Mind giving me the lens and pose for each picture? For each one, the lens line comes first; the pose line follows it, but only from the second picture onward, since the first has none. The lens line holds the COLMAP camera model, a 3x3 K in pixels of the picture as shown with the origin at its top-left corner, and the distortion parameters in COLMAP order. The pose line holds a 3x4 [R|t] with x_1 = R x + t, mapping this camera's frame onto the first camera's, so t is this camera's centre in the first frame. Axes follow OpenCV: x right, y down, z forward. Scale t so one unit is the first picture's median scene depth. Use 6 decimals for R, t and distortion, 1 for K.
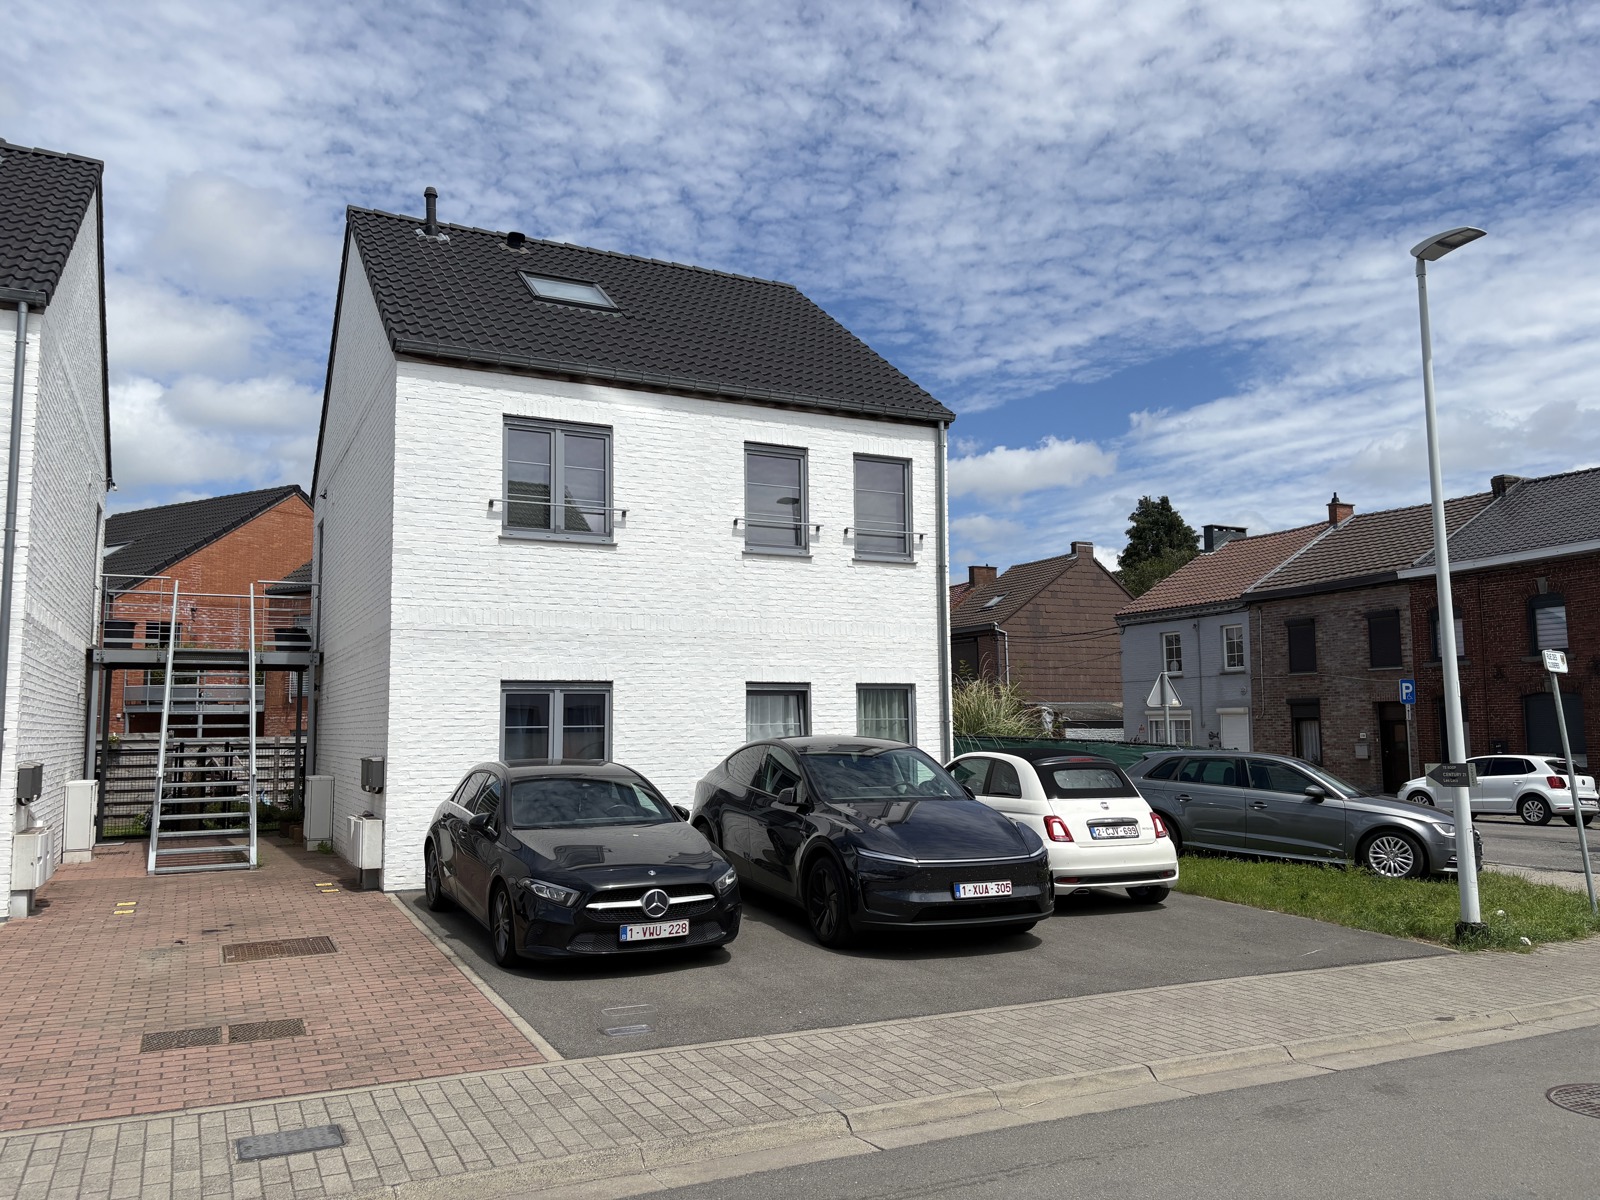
lens RADIAL K [[1221.4, 0, 800.0], [0, 1221.4, 600.0], [0, 0, 1]] dist [0.003267, 0.001032]
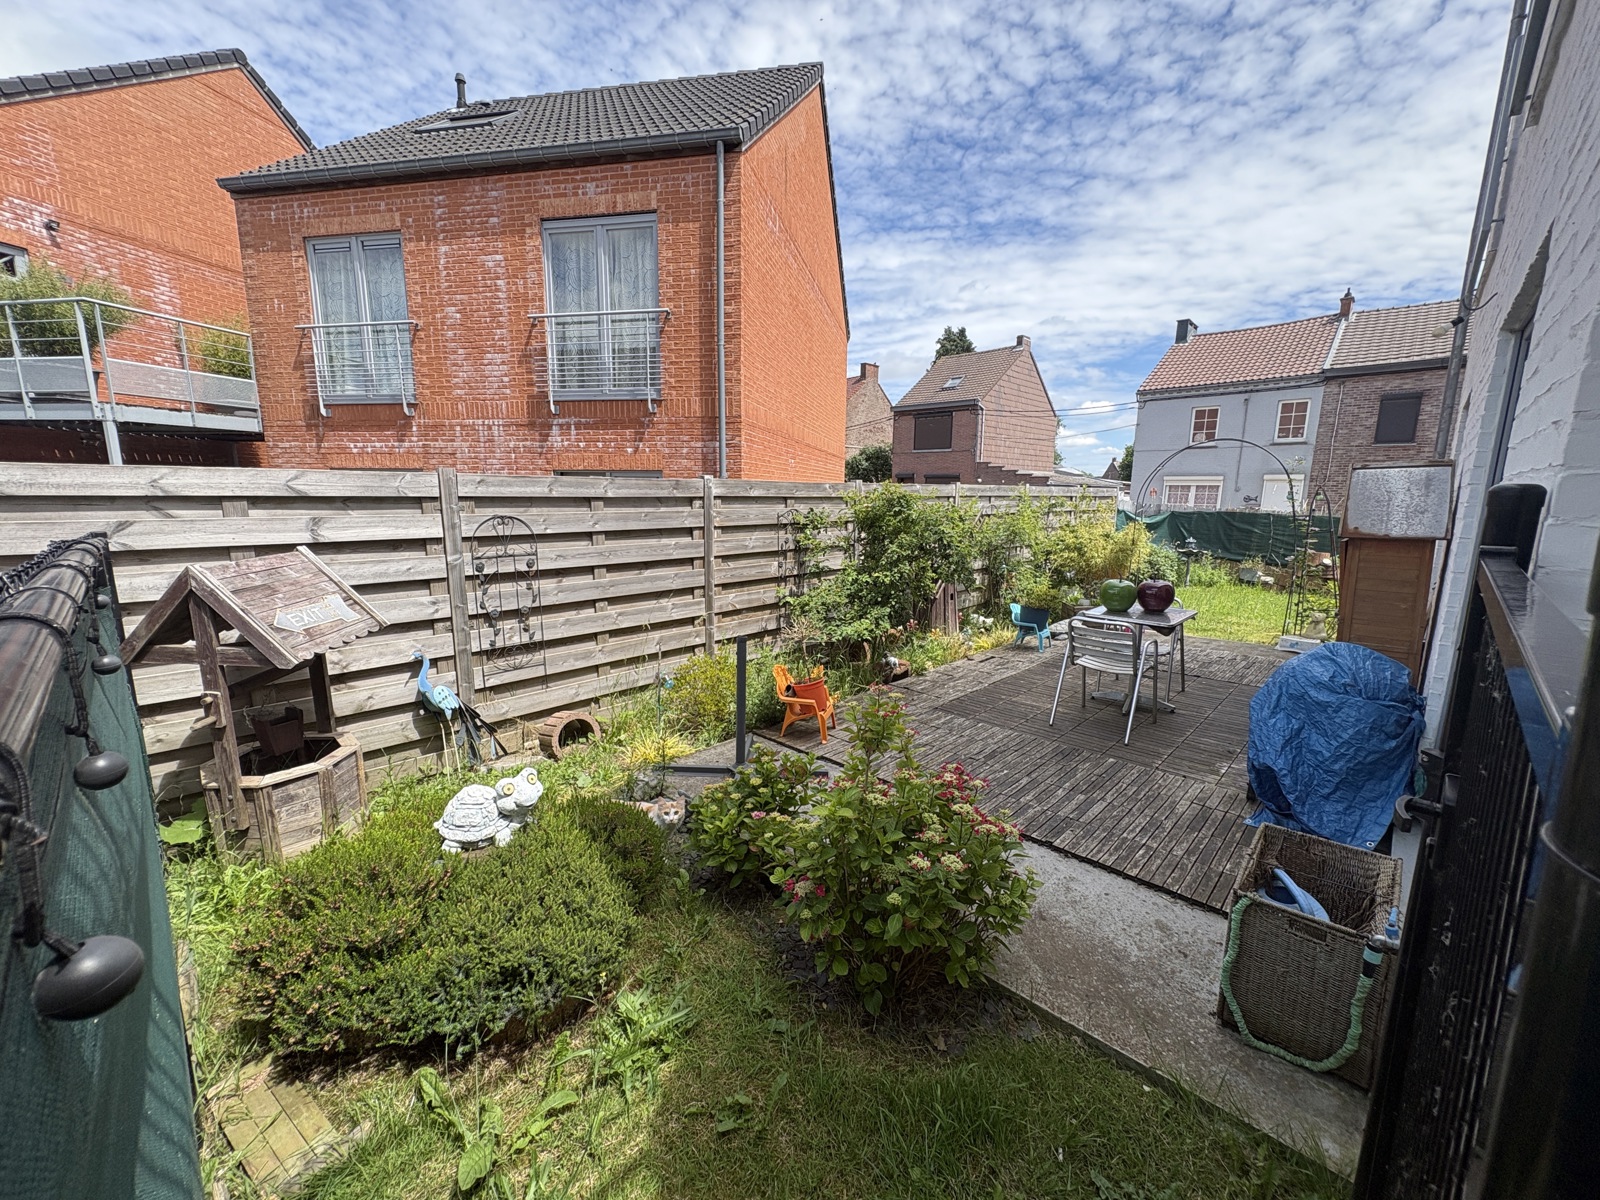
lens RADIAL K [[635.1, 0, 800.0], [0, 635.1, 600.0], [0, 0, 1]] dist [0.002855, 0.000227]
pose [[0.942507, -0.038367, 0.331976, -0.265871], [-0.054847, 0.962158, 0.266914, 0.064137], [-0.329654, -0.269776, 0.904737, 0.551717]]
